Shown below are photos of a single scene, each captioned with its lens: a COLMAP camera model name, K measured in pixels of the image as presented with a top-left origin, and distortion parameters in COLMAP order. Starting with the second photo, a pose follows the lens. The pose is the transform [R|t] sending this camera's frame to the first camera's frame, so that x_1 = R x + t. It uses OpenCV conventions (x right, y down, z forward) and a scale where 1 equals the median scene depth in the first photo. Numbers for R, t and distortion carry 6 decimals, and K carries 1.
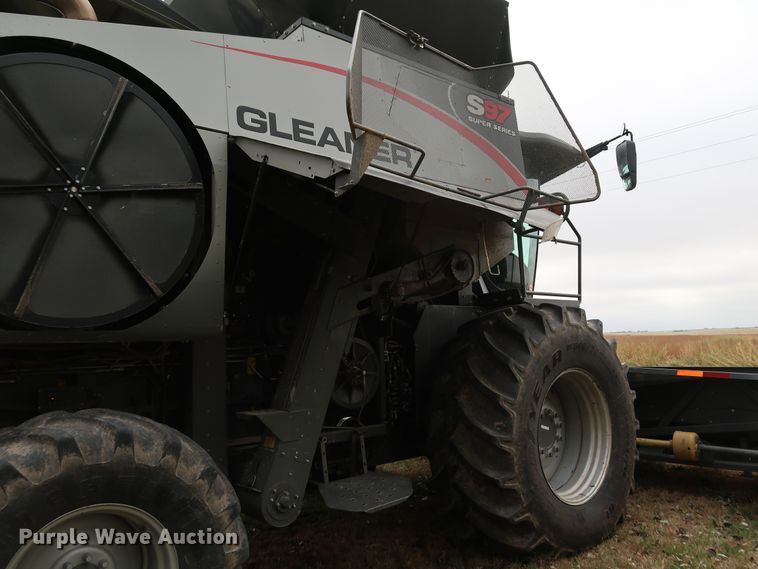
lens RADIAL K [[588.0, 0, 375.4], [0, 588.0, 286.4], [0, 0, 1]] dist [-0.028040, 0.008131]
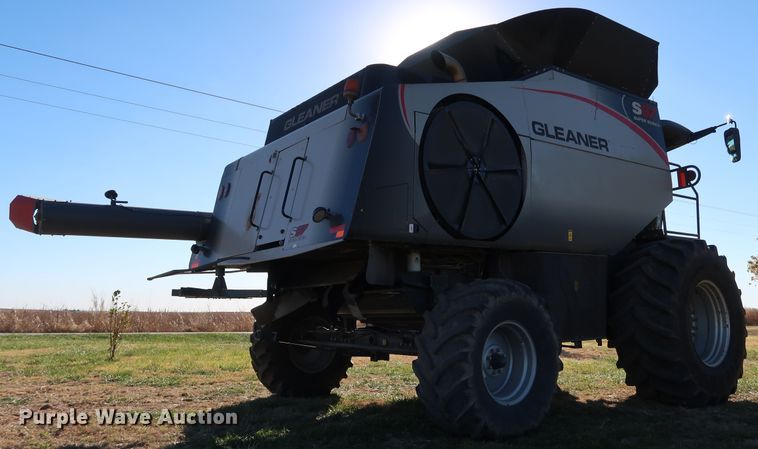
lens RADIAL K [[610.0, 0, 379.0], [0, 610.0, 224.5], [0, 0, 1]] dist [-0.007302, 0.000109]
pose [[0.998798, 0.004529, -0.048814, -0.475984], [-0.006191, 0.999404, -0.033947, 0.059787], [0.048632, 0.034208, 0.998231, -0.691306]]
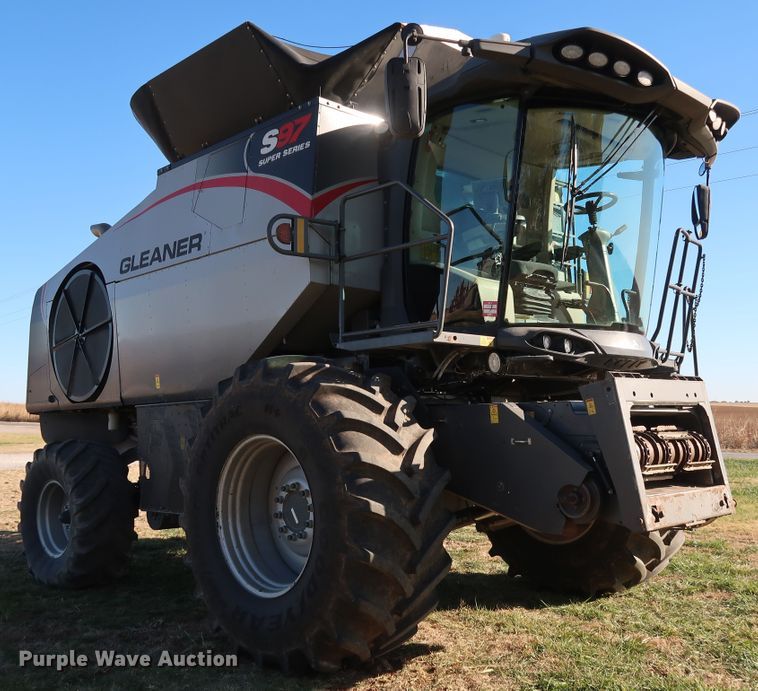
lens RADIAL K [[837.5, 0, 379.0], [0, 837.5, 345.5], [0, 0, 1]] dist [0.013354, -0.003668]
pose [[0.088167, -0.075637, -0.993230, 1.631208], [0.119075, 0.990763, -0.064879, 0.122482], [0.988963, -0.112549, 0.096359, 1.127008]]
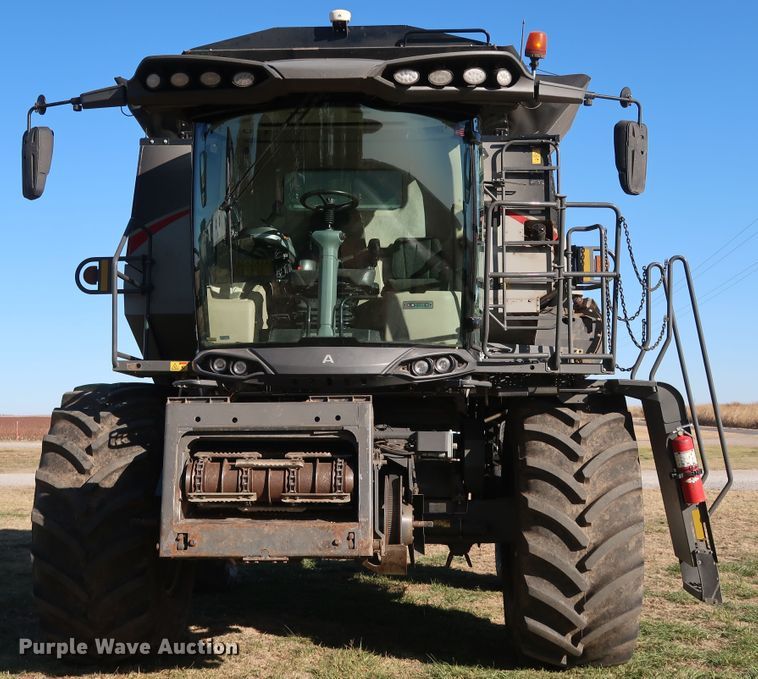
lens RADIAL K [[1155.4, 0, 379.0], [0, 1155.4, 339.5], [0, 0, 1]] dist [0.005962, -0.010410]
pose [[-0.659864, -0.045246, -0.750021, 1.518746], [0.095357, 0.985072, -0.143321, 0.294885], [0.745309, -0.166092, -0.645699, 2.774449]]
